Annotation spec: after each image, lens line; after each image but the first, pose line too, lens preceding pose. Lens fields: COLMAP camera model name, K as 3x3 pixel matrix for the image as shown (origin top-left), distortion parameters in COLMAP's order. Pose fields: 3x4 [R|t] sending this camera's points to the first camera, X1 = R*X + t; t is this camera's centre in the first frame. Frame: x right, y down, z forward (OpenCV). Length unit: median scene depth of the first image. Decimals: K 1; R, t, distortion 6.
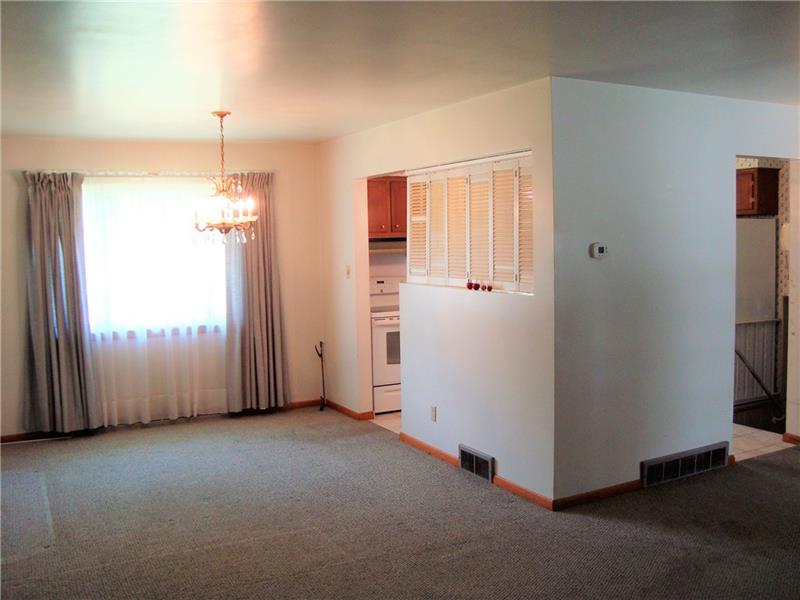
lens RADIAL K [[780.2, 0, 400.0], [0, 780.2, 300.0], [0, 0, 1]] dist [-0.204406, 0.227596]
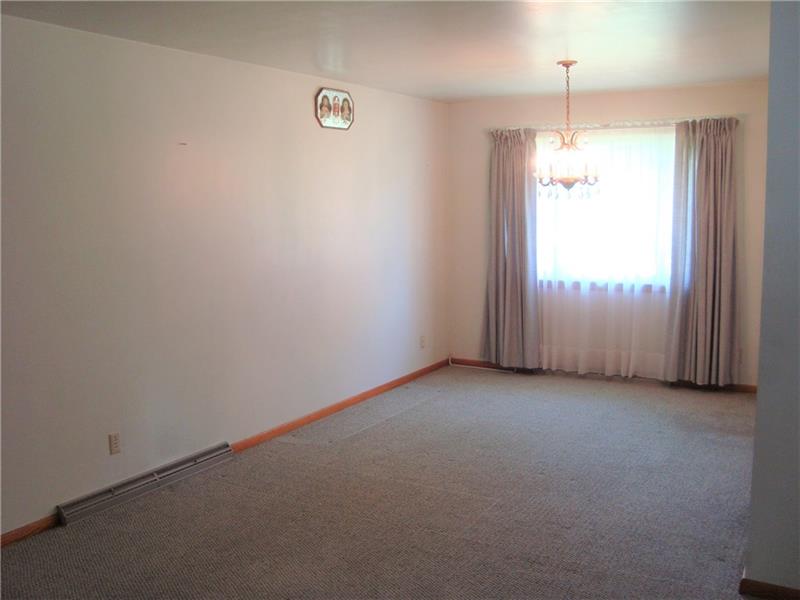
lens RADIAL K [[780.2, 0, 400.0], [0, 780.2, 300.0], [0, 0, 1]] dist [-0.204406, 0.227596]
pose [[0.529729, 0.124225, -0.839020, 0.400039], [-0.063661, 0.992249, 0.106718, -0.030874], [0.845774, -0.003119, 0.533532, 0.255588]]
